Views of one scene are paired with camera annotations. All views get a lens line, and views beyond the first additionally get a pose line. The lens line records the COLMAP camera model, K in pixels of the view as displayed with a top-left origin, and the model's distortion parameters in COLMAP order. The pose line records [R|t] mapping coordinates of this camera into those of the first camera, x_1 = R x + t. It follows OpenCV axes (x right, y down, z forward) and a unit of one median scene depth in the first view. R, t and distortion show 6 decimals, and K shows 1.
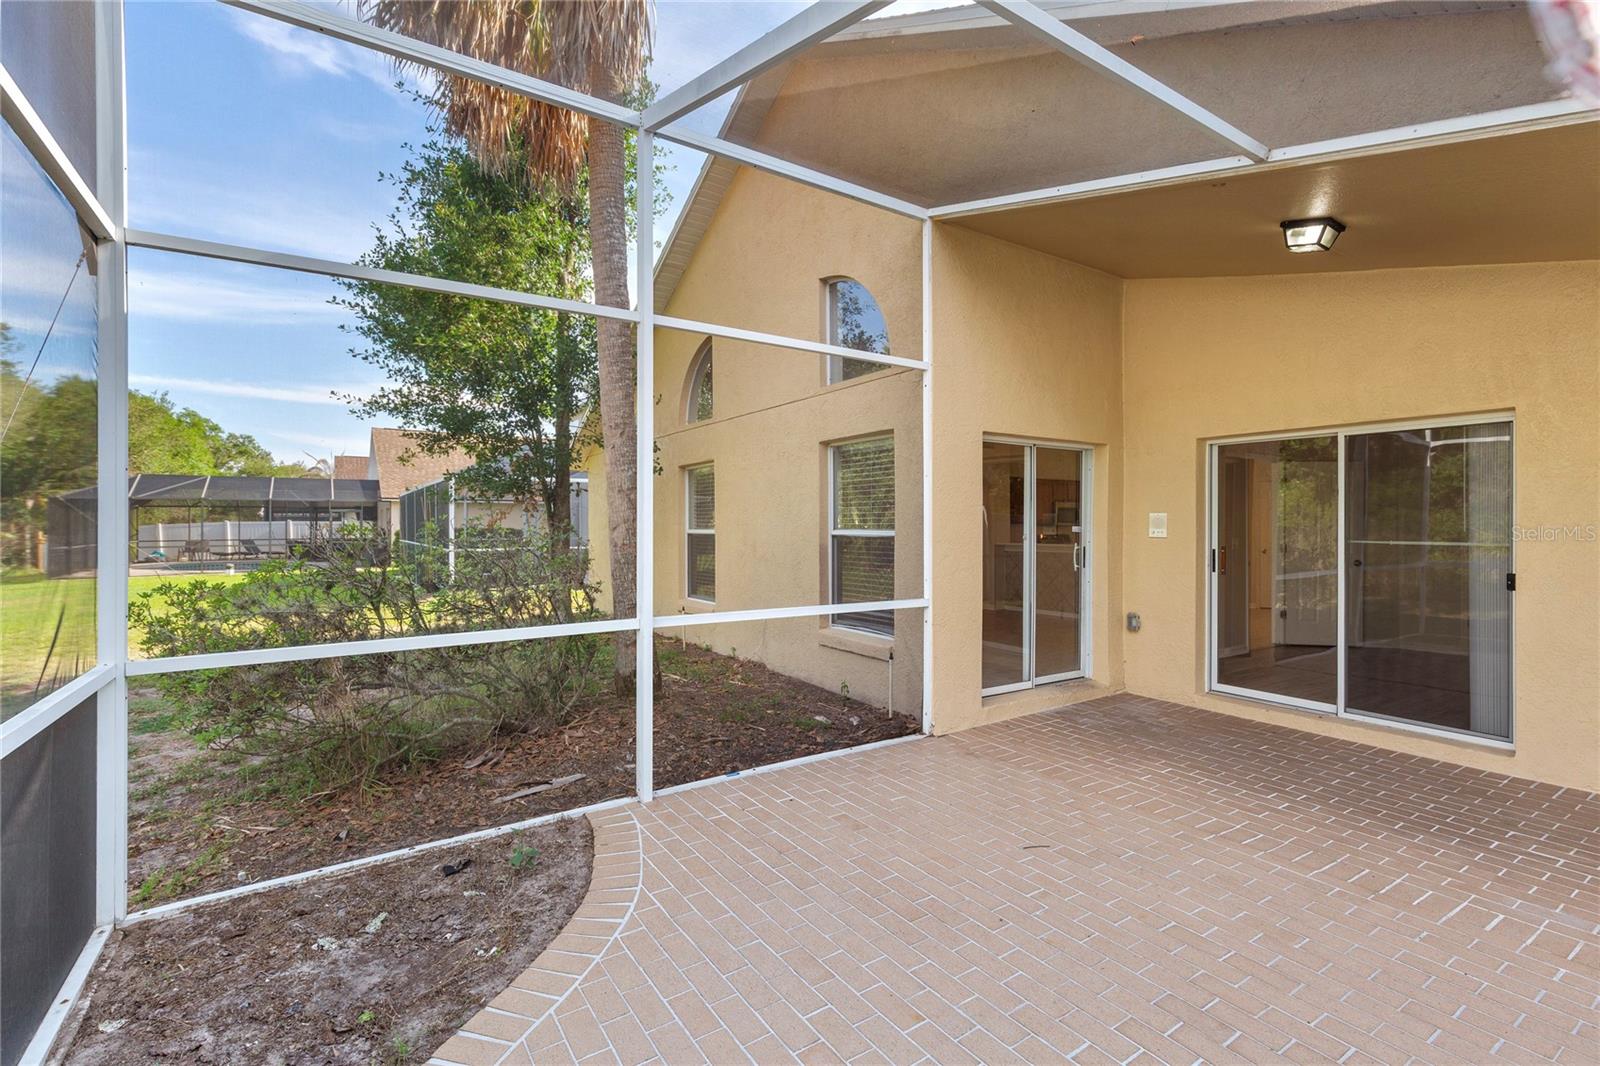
lens RADIAL K [[725.3, 0, 794.8], [0, 725.3, 530.3], [0, 0, 1]] dist [0.008687, -0.000215]
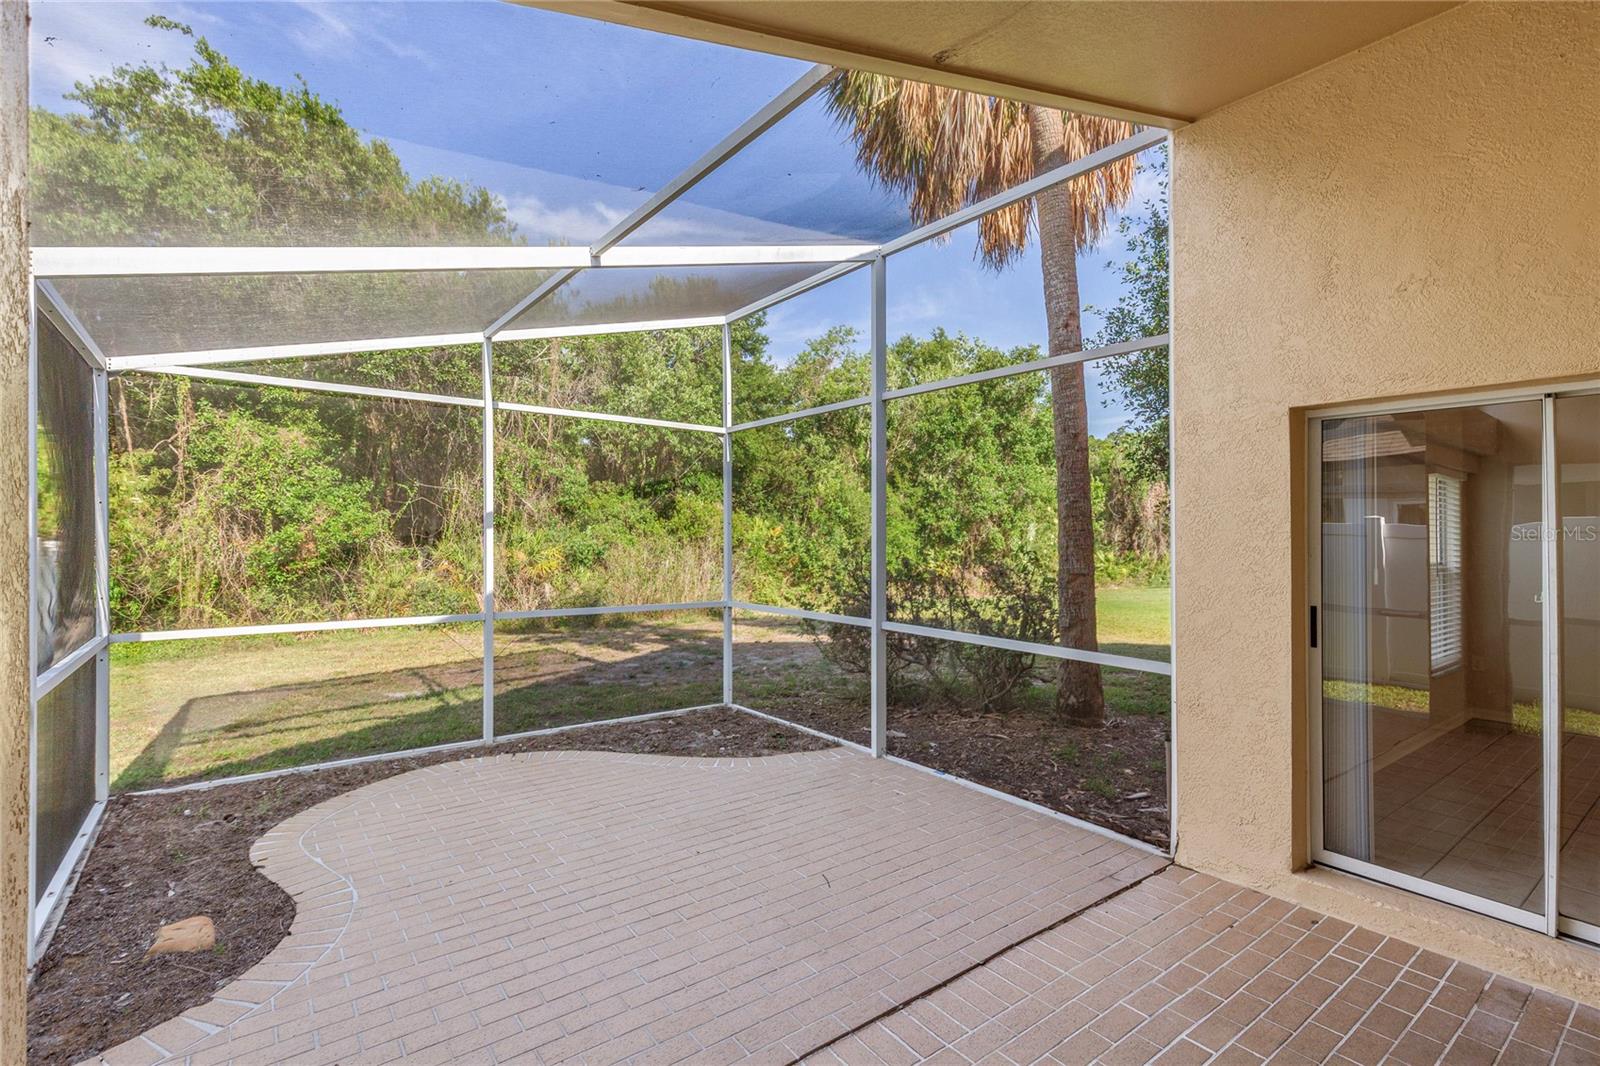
lens RADIAL K [[725.3, 0, 794.8], [0, 725.3, 530.3], [0, 0, 1]] dist [0.008687, -0.000215]
pose [[0.059713, -0.016997, -0.998071, 1.042632], [-0.024702, 0.999524, -0.018500, -0.012008], [0.997910, 0.025759, 0.059264, 0.709623]]
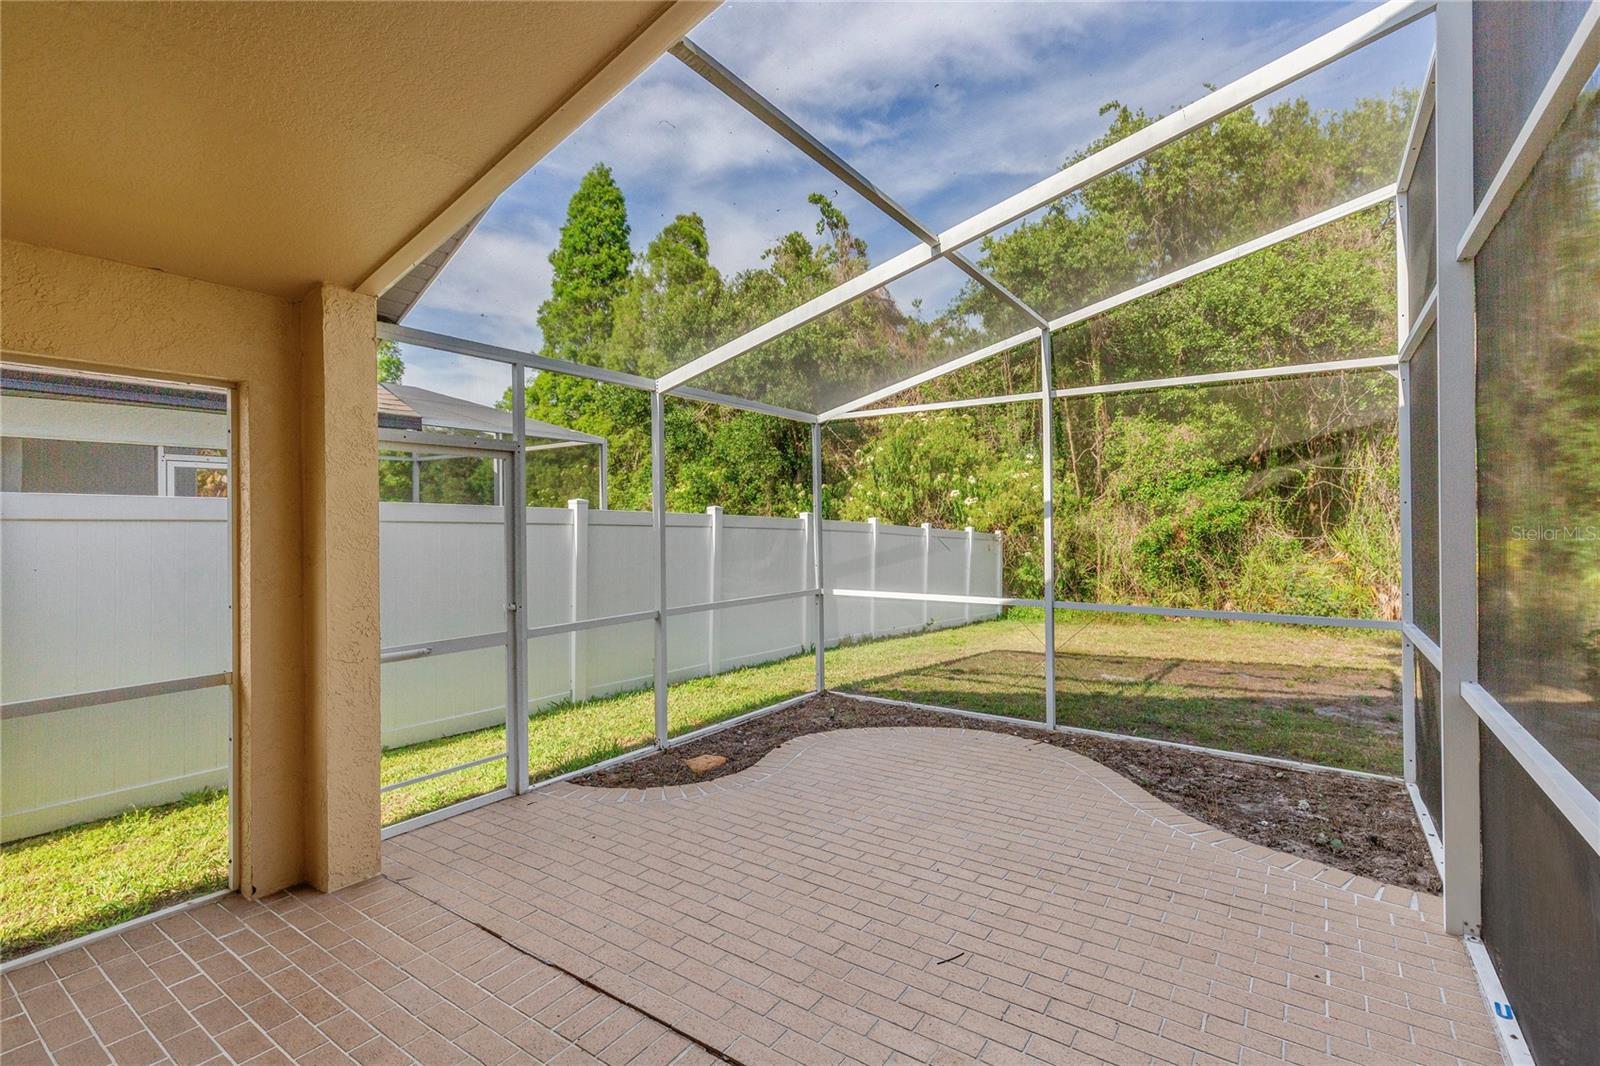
lens RADIAL K [[725.3, 0, 794.8], [0, 725.3, 530.3], [0, 0, 1]] dist [0.008687, -0.000215]
pose [[-0.924499, -0.001863, -0.381179, 0.623186], [-0.011369, 0.999678, 0.022689, -0.028056], [0.381014, 0.025310, -0.924223, 1.305964]]
